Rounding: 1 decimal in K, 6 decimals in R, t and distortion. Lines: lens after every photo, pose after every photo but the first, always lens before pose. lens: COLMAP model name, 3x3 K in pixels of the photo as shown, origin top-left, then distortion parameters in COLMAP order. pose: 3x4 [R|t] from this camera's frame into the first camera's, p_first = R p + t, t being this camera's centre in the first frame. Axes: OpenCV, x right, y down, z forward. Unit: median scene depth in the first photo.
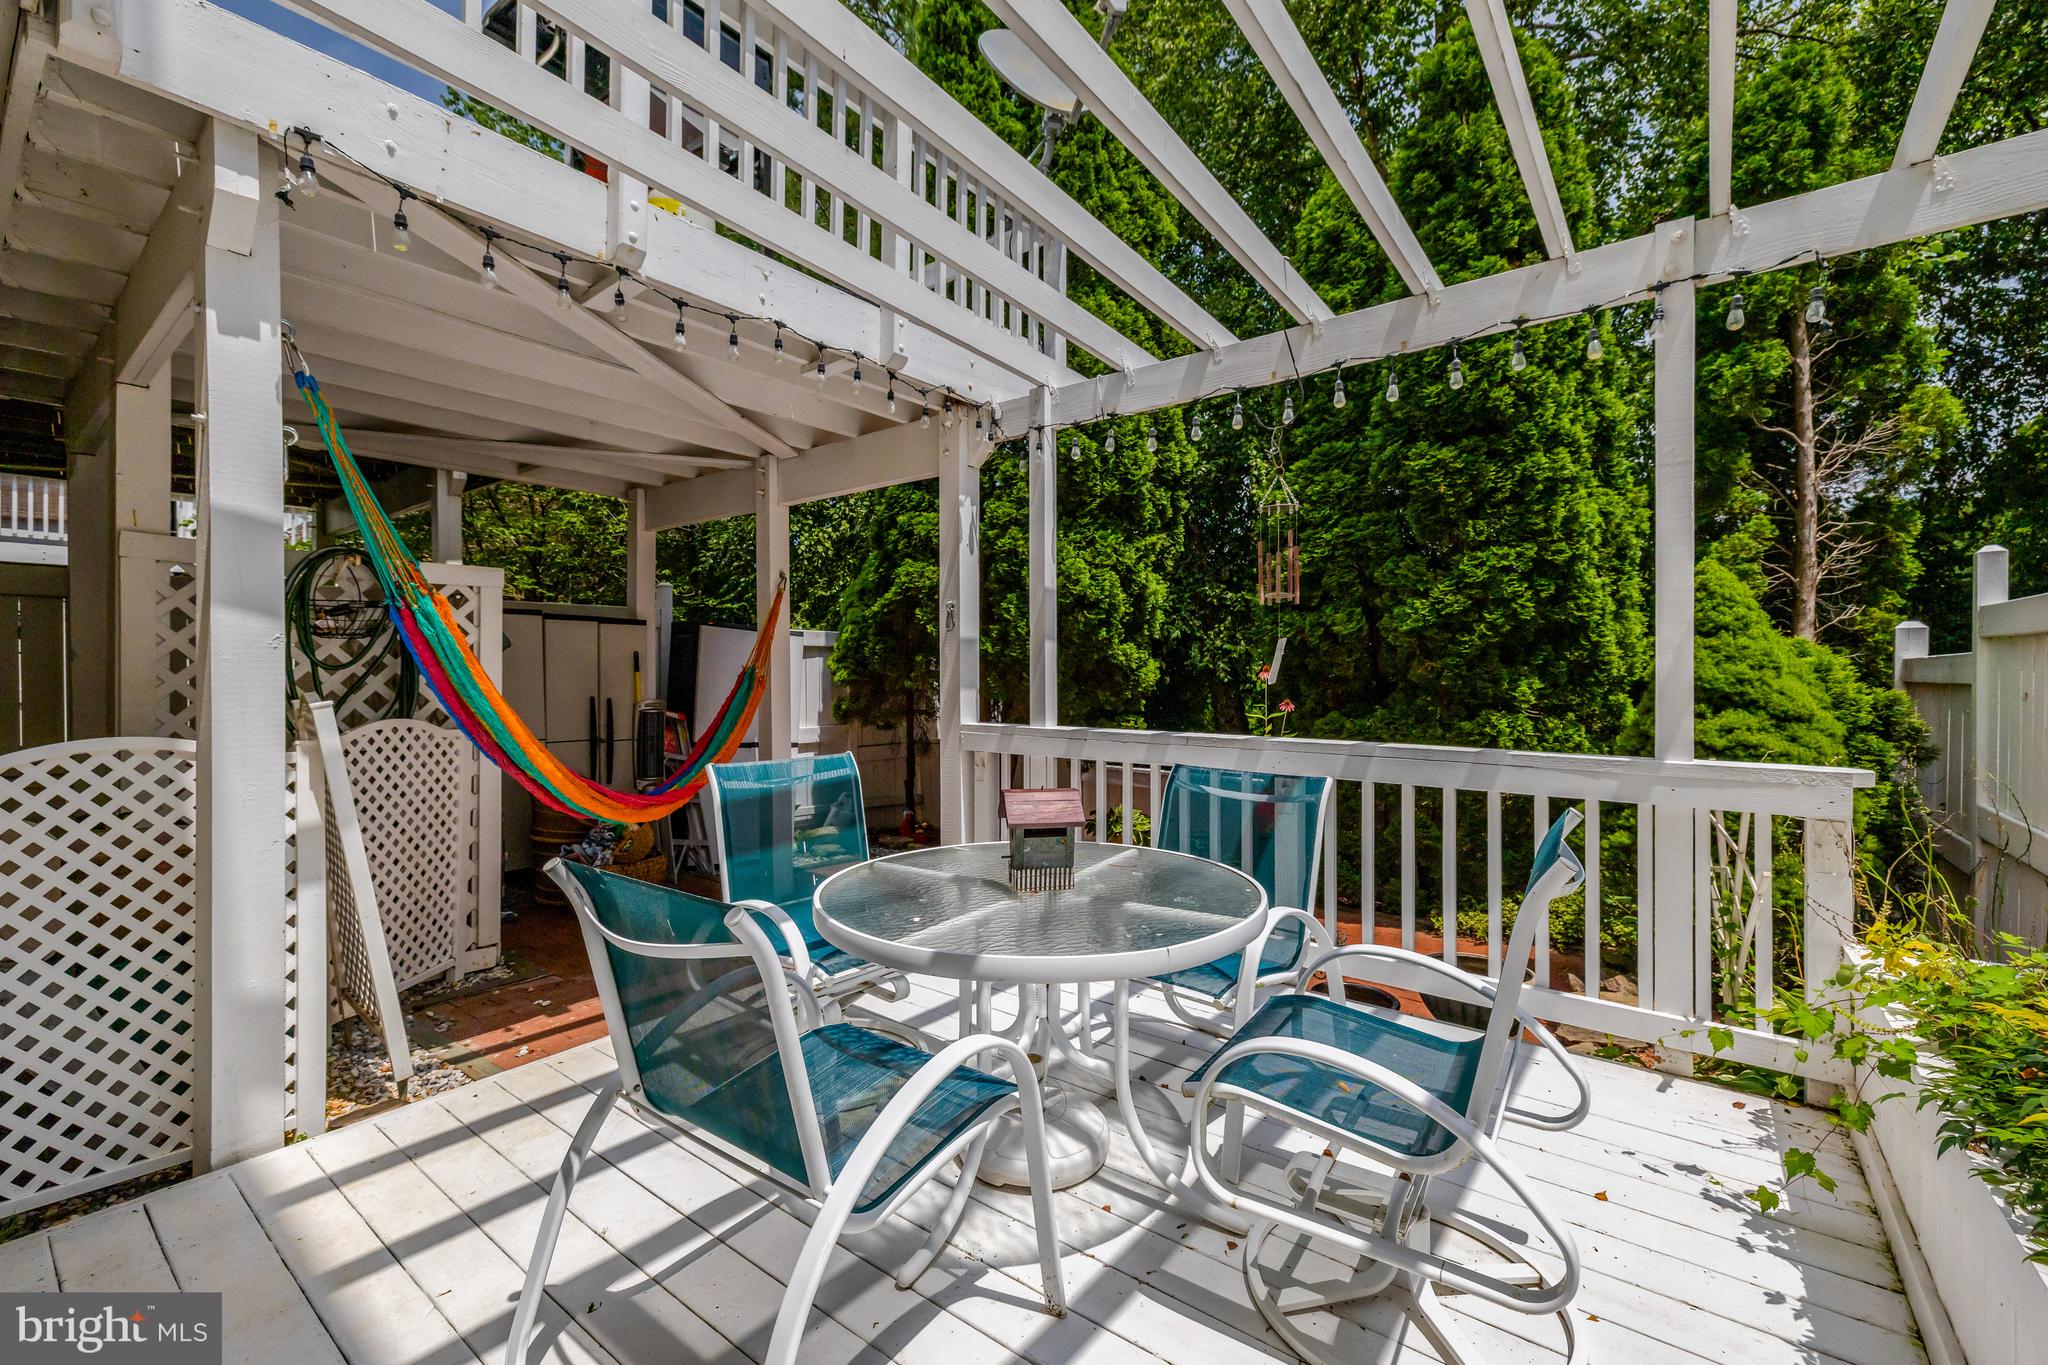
lens RADIAL K [[876.5, 0, 1015.3], [0, 876.5, 678.3], [0, 0, 1]] dist [0.000714, -0.000253]
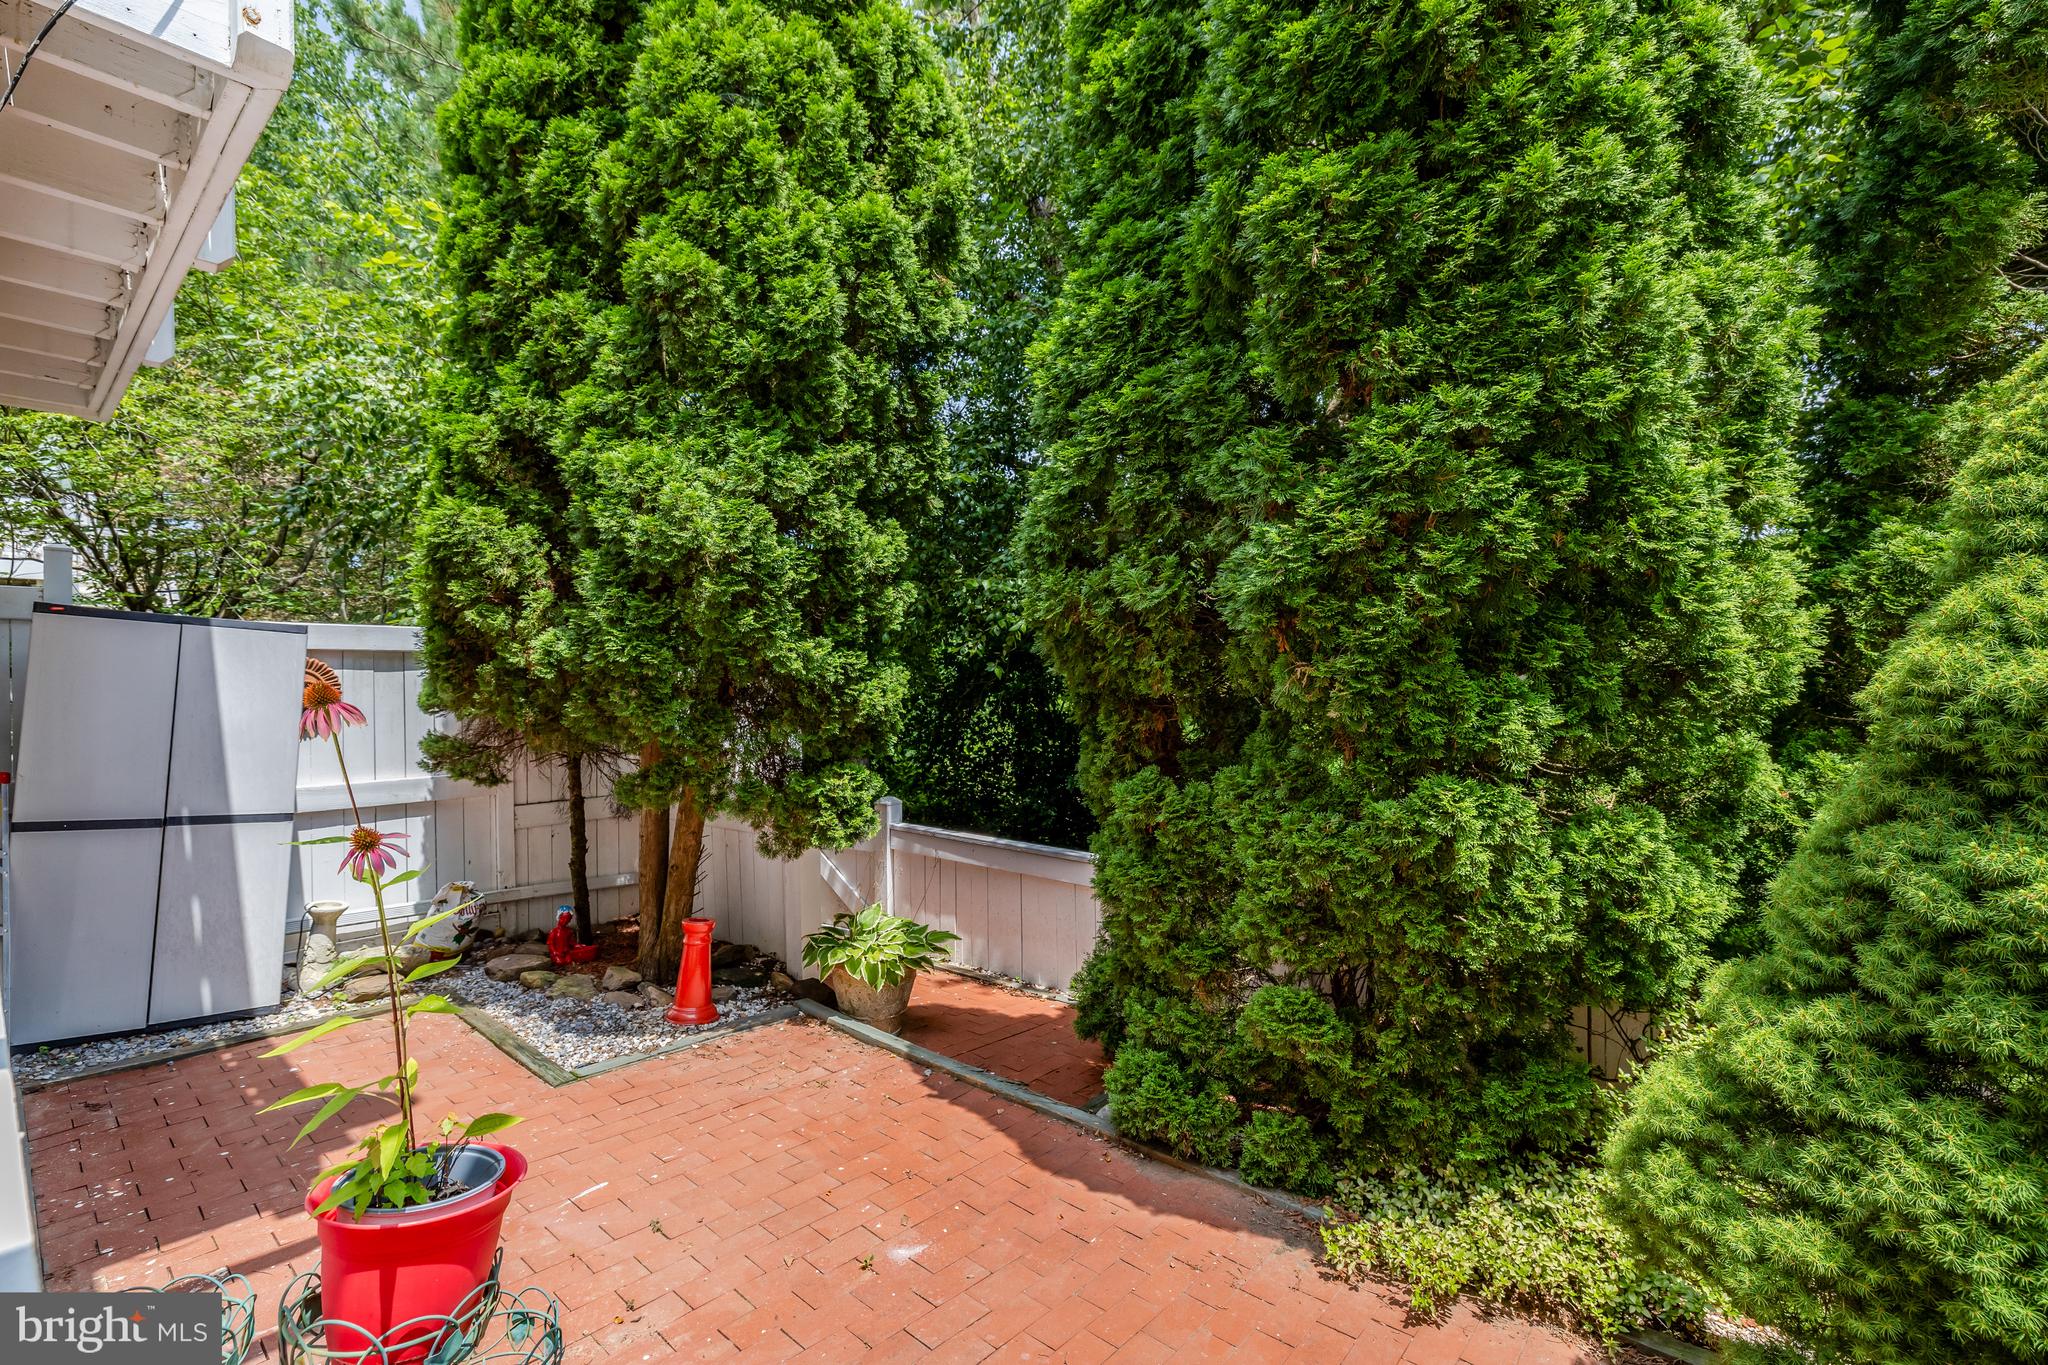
lens RADIAL K [[876.5, 0, 1030.7], [0, 876.5, 691.6], [0, 0, 1]] dist [0.000714, -0.000253]
pose [[0.998960, -0.006181, -0.045175, 0.366832], [0.006157, 0.999981, -0.000662, -0.006365], [0.045179, 0.000383, 0.998979, 0.569473]]
